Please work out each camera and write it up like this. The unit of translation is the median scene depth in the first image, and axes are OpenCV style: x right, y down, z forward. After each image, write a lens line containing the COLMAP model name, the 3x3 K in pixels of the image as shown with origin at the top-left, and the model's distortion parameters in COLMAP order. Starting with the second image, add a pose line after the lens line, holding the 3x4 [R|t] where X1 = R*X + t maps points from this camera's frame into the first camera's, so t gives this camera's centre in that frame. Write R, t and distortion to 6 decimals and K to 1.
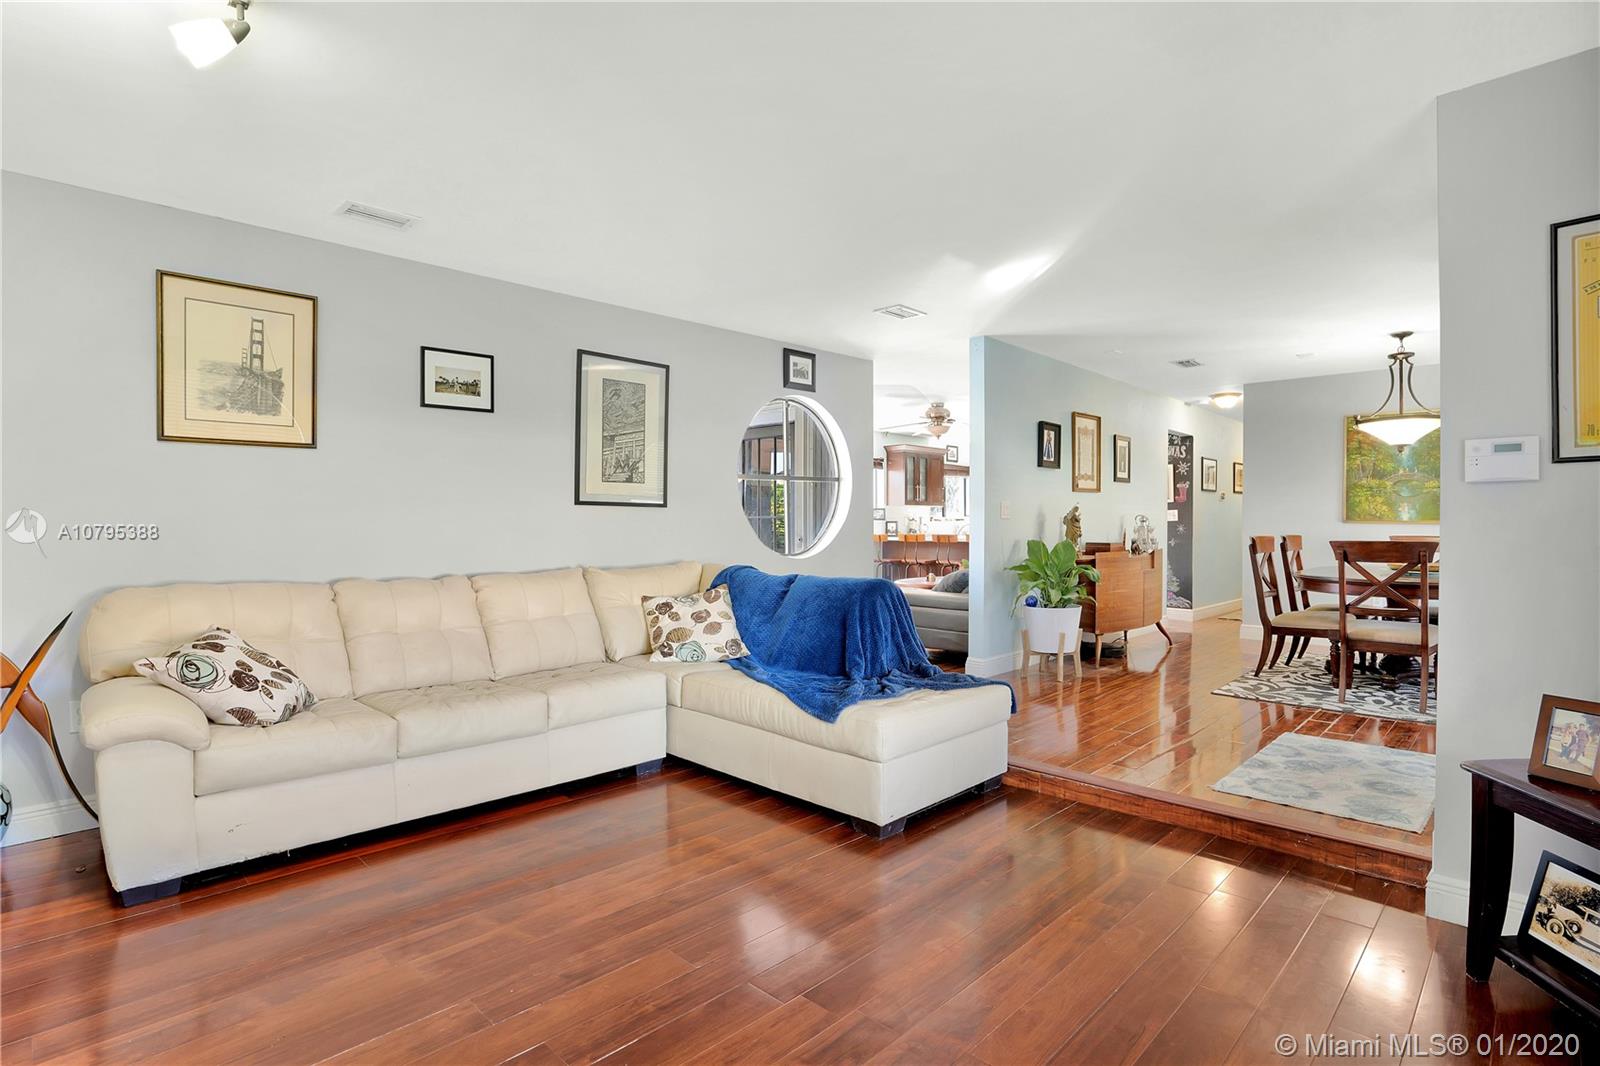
lens RADIAL K [[804.5, 0, 797.3], [0, 804.5, 522.8], [0, 0, 1]] dist [-0.042273, 0.007944]
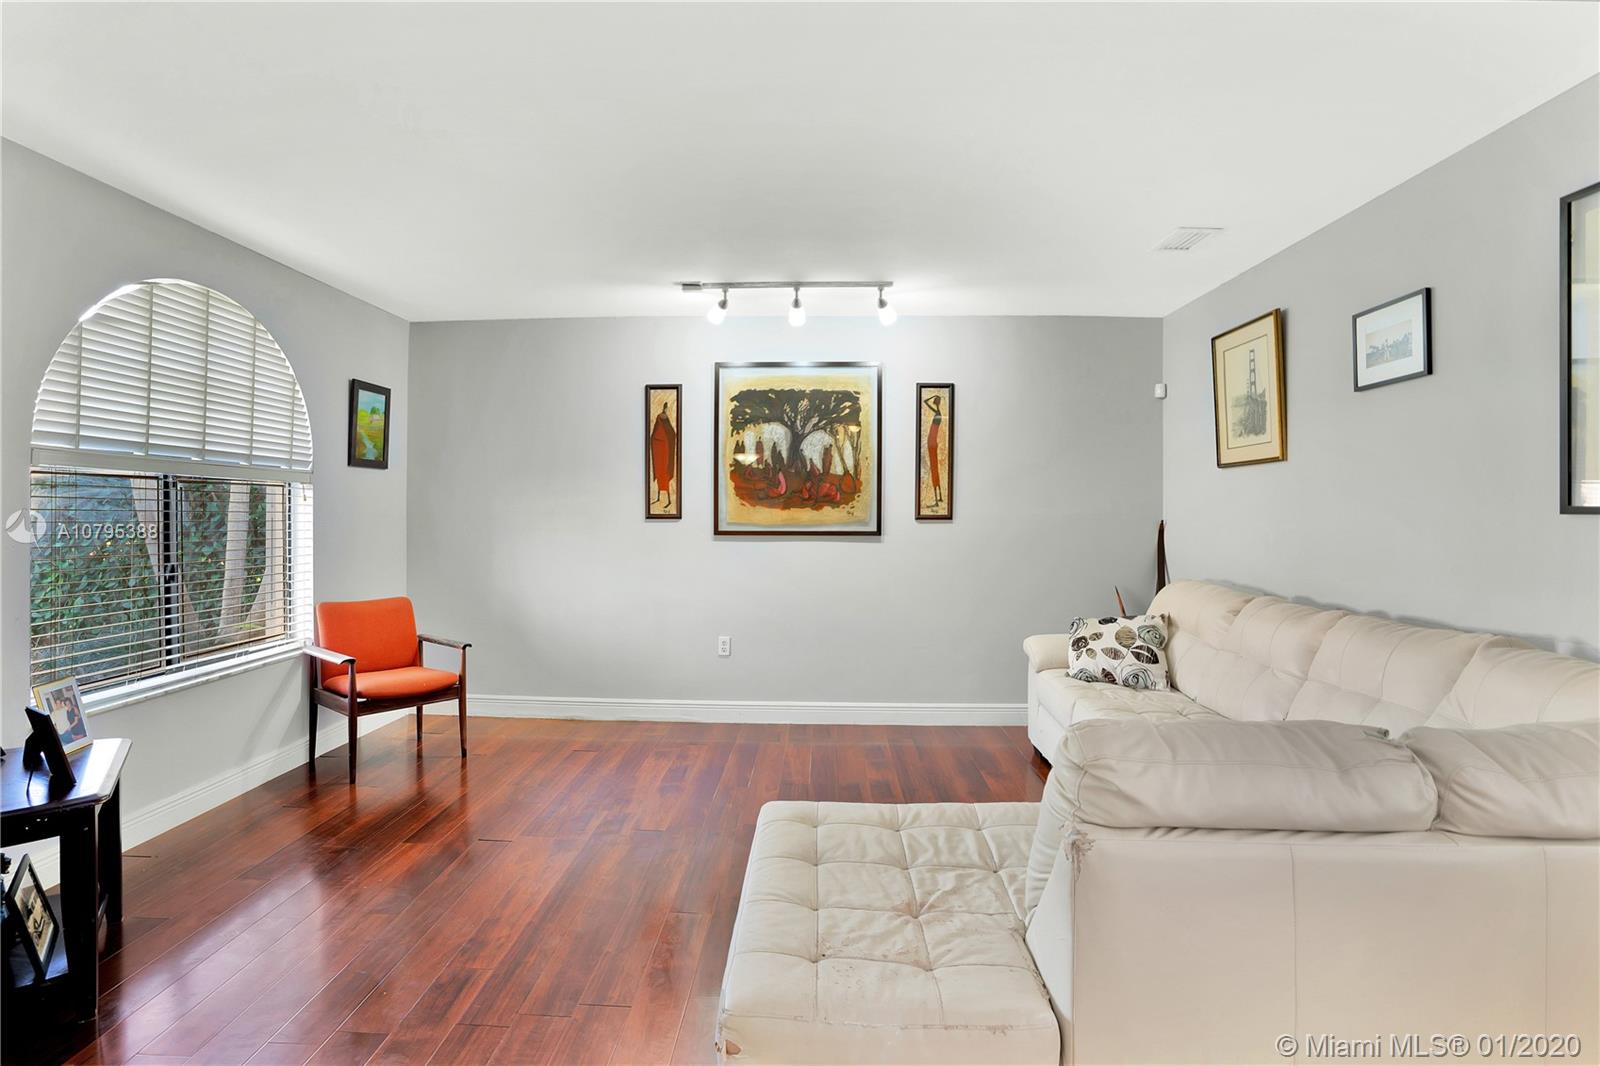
lens RADIAL K [[804.5, 0, 801.5], [0, 804.5, 521.3], [0, 0, 1]] dist [-0.042273, 0.007944]
pose [[-0.723620, 0.003536, -0.690189, 0.531633], [-0.003649, 0.999953, 0.008949, -0.026657], [0.690189, 0.008994, -0.723573, 1.367608]]
